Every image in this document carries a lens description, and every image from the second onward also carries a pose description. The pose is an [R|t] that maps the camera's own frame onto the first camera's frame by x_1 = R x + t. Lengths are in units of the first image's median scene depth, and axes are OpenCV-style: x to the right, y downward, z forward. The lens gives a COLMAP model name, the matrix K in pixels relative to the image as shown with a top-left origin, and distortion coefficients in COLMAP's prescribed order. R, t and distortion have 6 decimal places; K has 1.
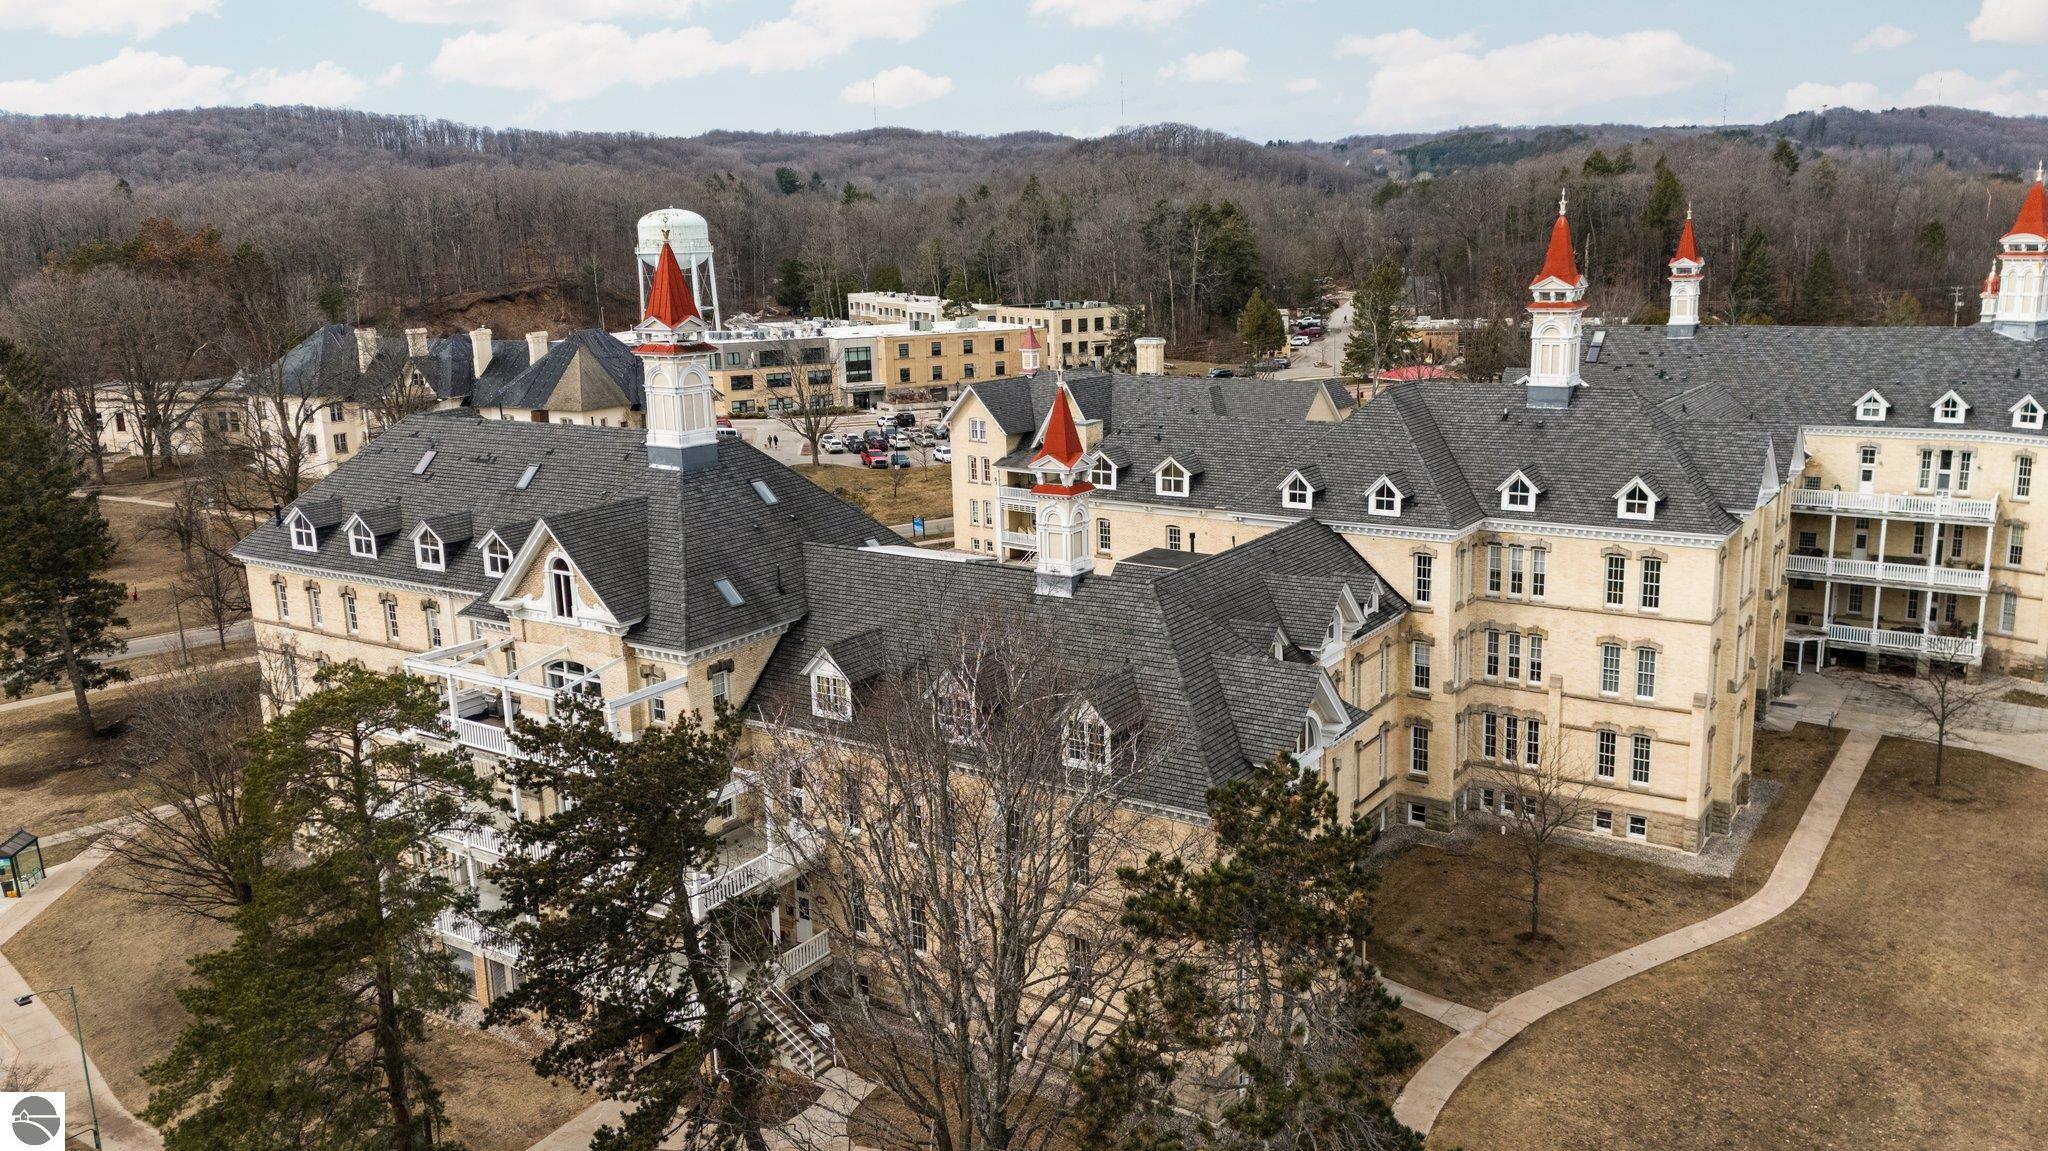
lens RADIAL K [[1578.5, 0, 1024.0], [0, 1578.5, 575.5], [0, 0, 1]] dist [0.088150, -0.096865]
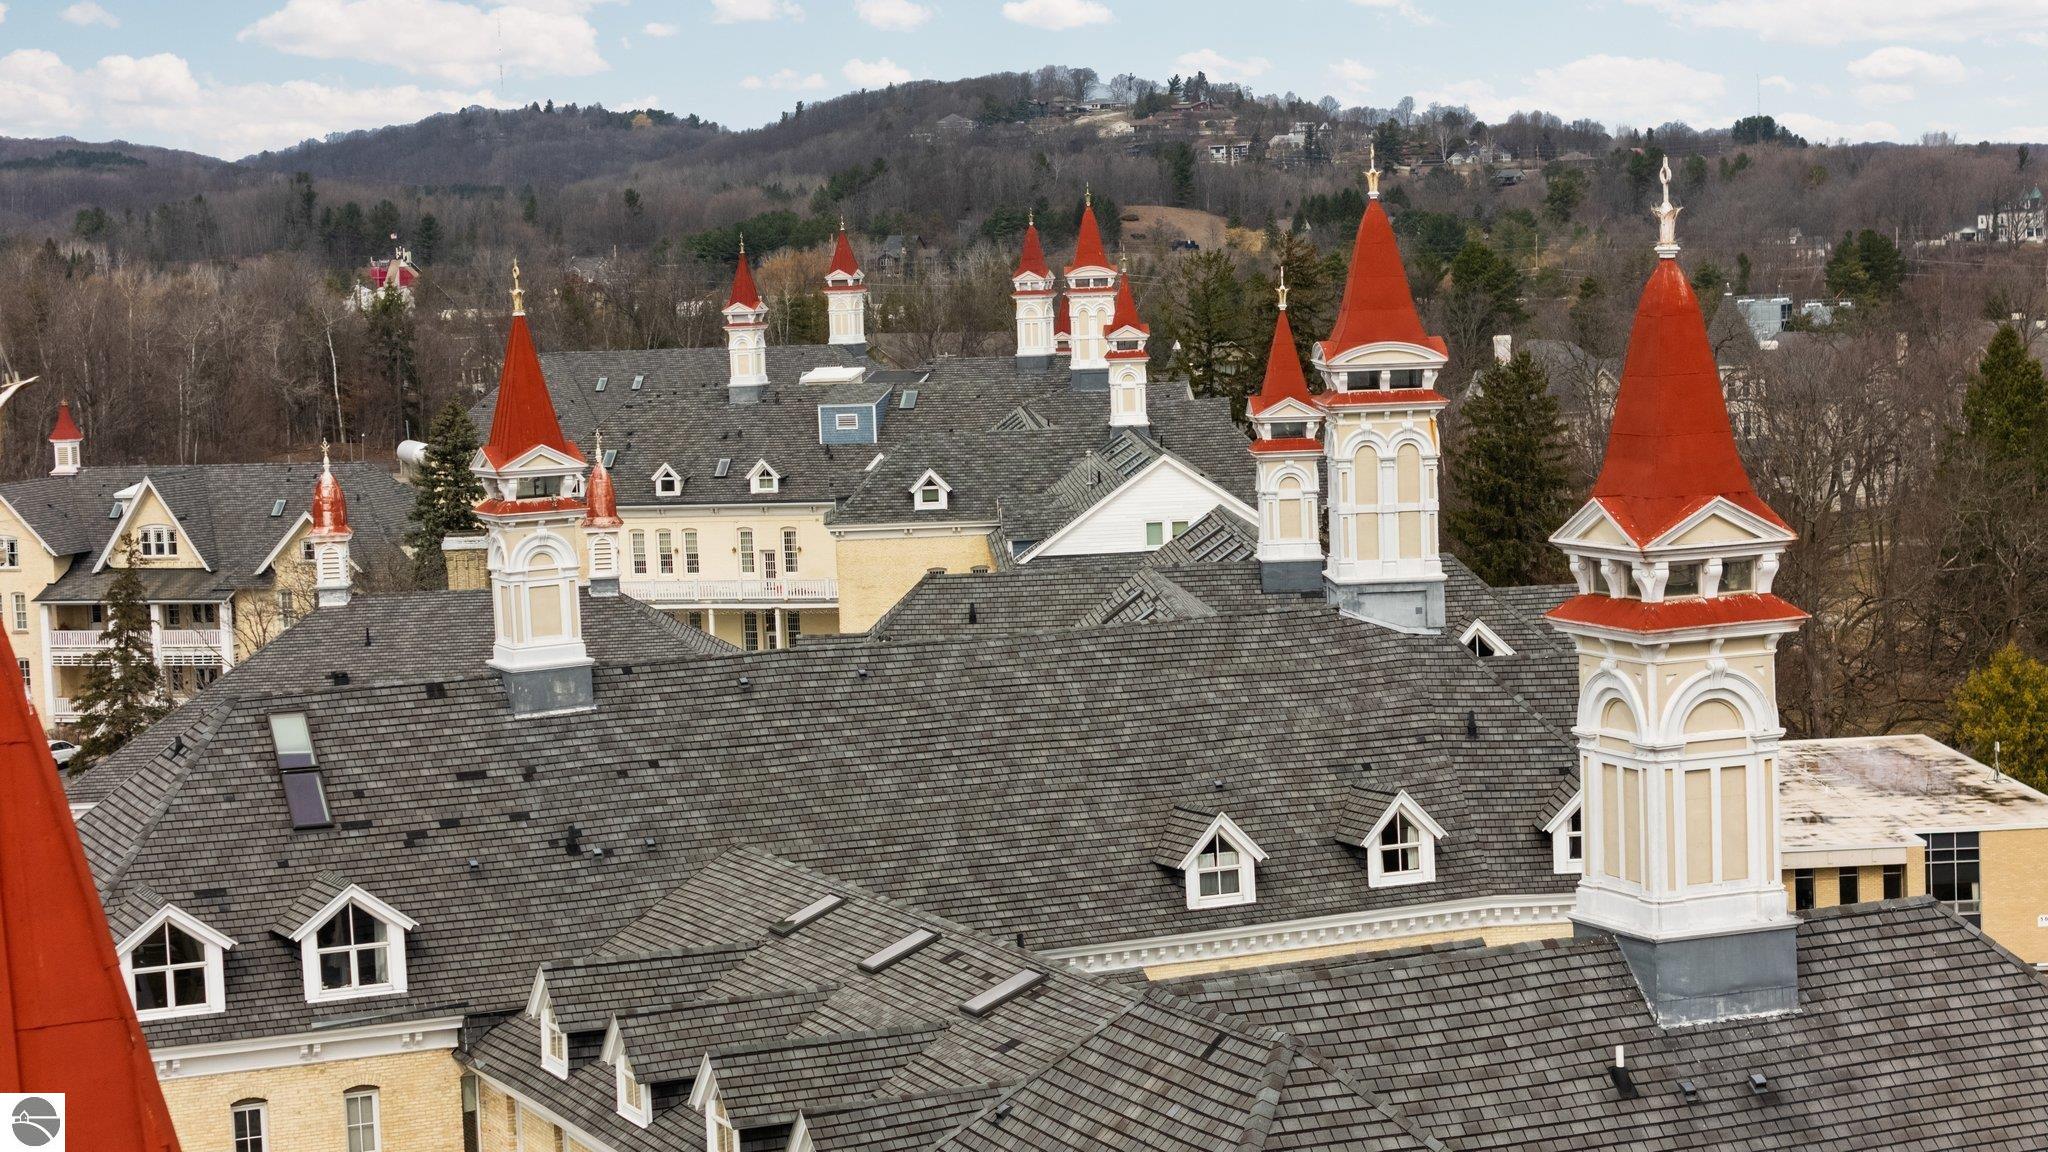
lens RADIAL K [[4268.2, 0, 999.2], [0, 4268.2, 577.0], [0, 0, 1]] dist [-0.015657, 0.136159]
pose [[0.541555, -0.064630, 0.838177, -0.276827], [0.207155, 0.976555, -0.058544, -0.153713], [-0.814743, 0.205337, 0.542246, 0.706062]]
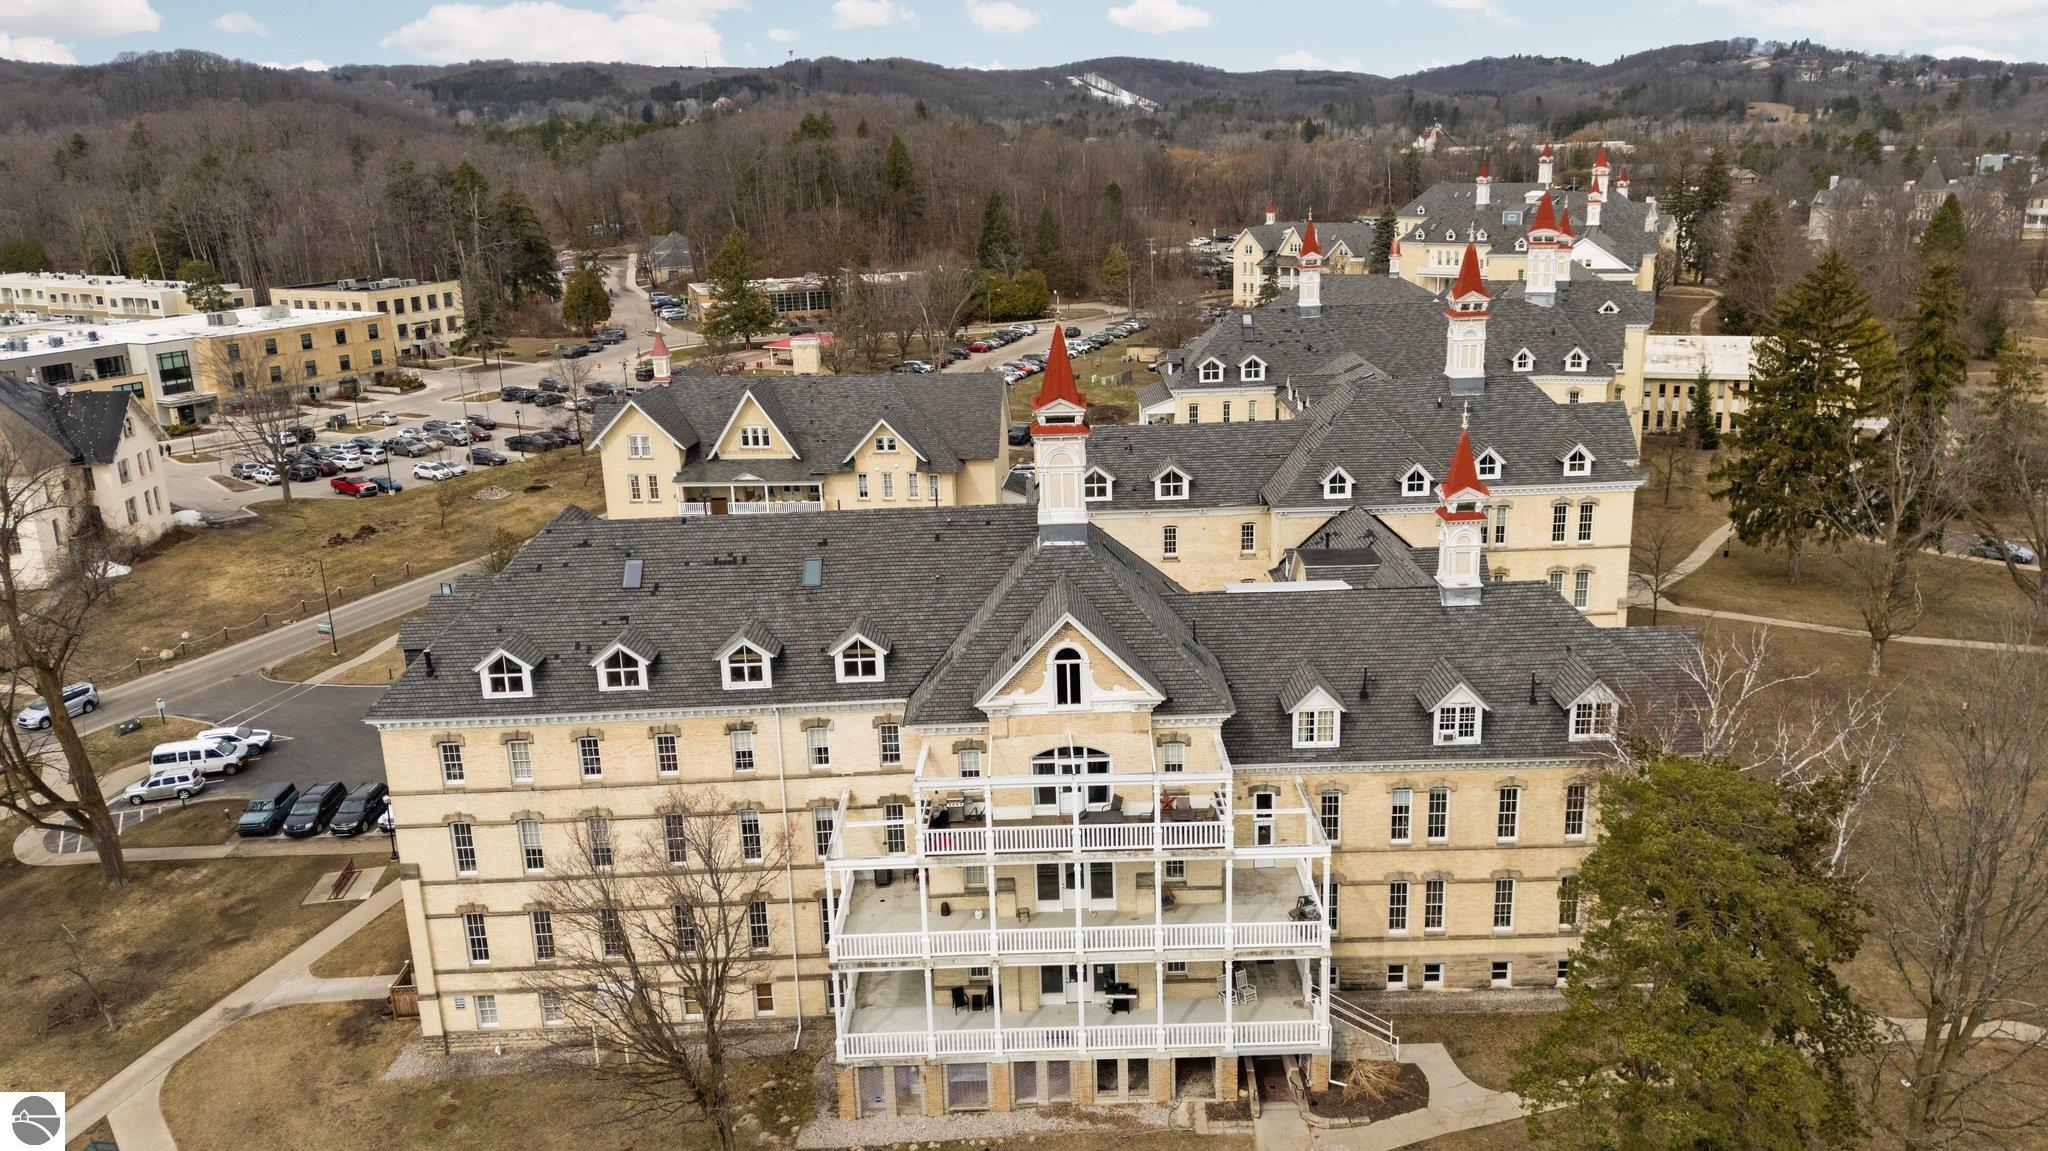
lens RADIAL K [[1578.5, 0, 1024.0], [0, 1578.5, 575.5], [0, 0, 1]] dist [0.088150, -0.096865]
pose [[0.824947, -0.153707, 0.543909, -0.657559], [0.132218, 0.988092, 0.078696, -0.107233], [-0.549528, 0.006995, 0.835446, 0.137827]]
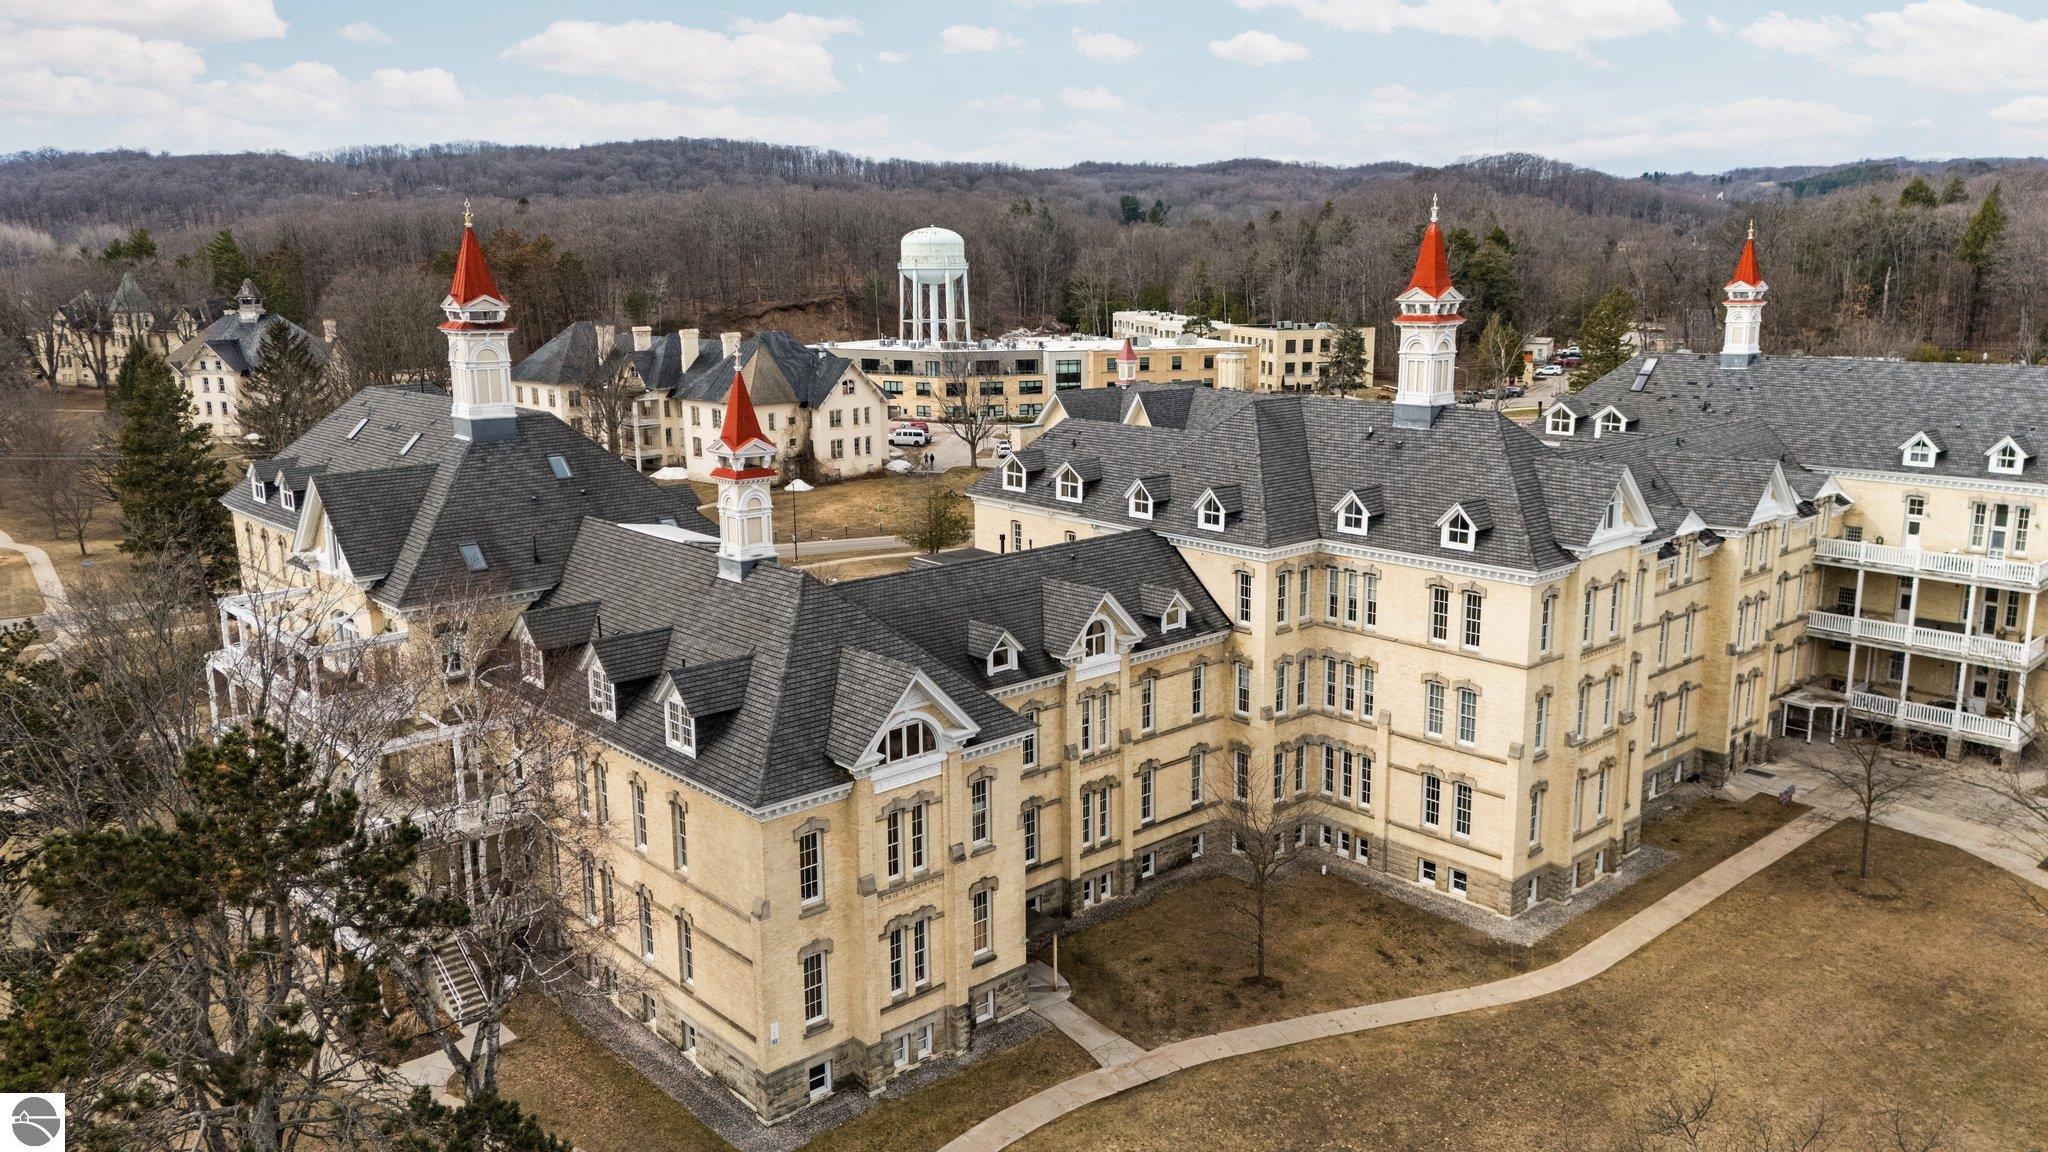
lens RADIAL K [[1504.0, 0, 1024.0], [0, 1504.0, 576.0], [0, 0, 1]] dist [0.088069, -0.083427]
pose [[0.971983, 0.068873, -0.224736, 0.306933], [-0.070392, 0.997519, 0.001253, -0.002853], [0.224264, 0.014602, 0.974419, 0.077790]]
